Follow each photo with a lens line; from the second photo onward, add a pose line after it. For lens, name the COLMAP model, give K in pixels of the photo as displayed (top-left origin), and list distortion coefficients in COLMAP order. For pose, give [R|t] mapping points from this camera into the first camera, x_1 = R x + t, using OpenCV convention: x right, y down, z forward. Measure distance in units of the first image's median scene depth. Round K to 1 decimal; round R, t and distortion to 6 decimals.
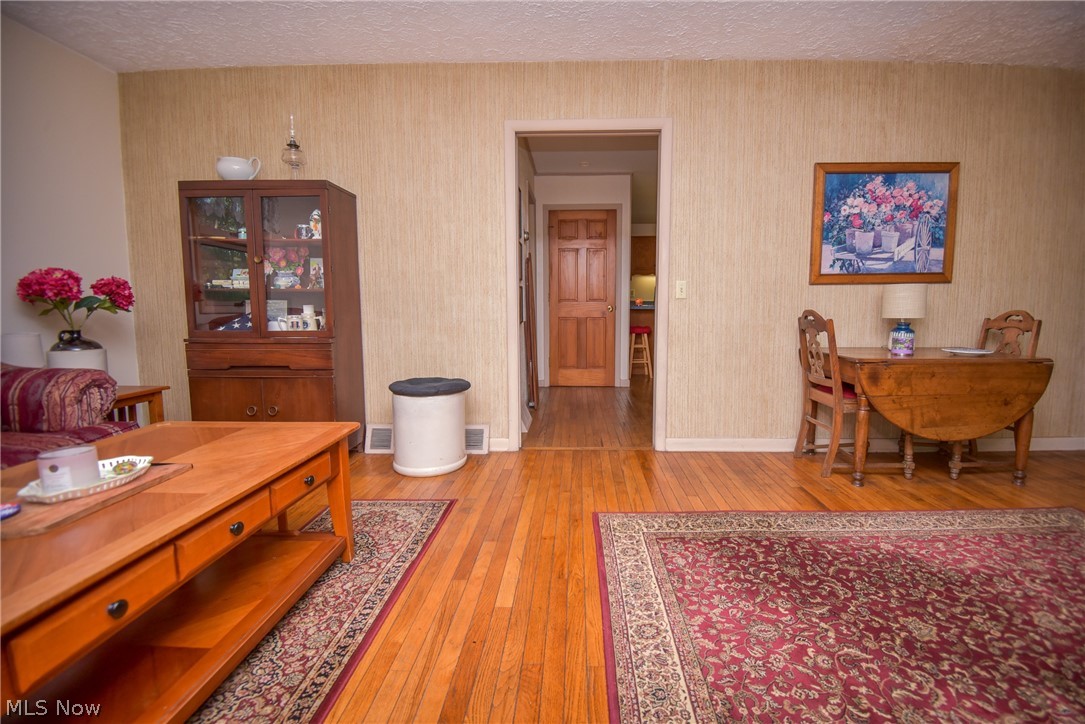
lens RADIAL K [[464.4, 0, 576.9], [0, 464.4, 349.9], [0, 0, 1]] dist [-0.013280, -0.010729]
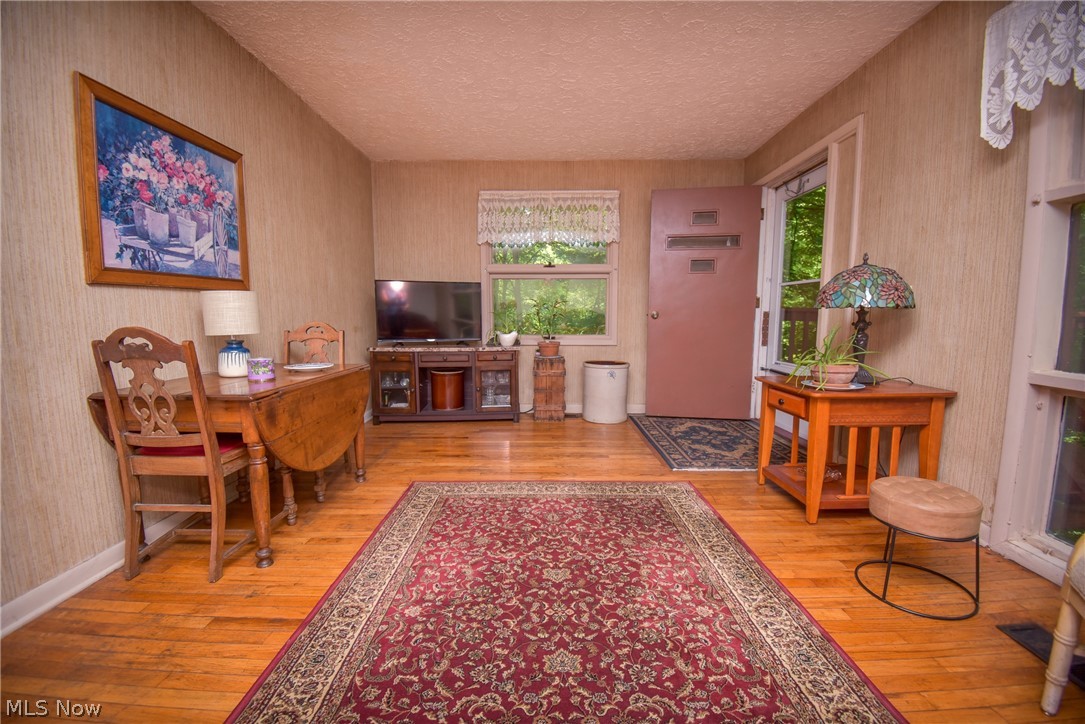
lens RADIAL K [[439.4, 0, 538.7], [0, 439.4, 364.0], [0, 0, 1]] dist [0.001390, -0.016236]
pose [[0.006303, -0.108463, 0.994081, -0.037175], [0.098335, 0.989349, 0.107323, -0.046087], [-0.995133, 0.097077, 0.016902, 0.451531]]
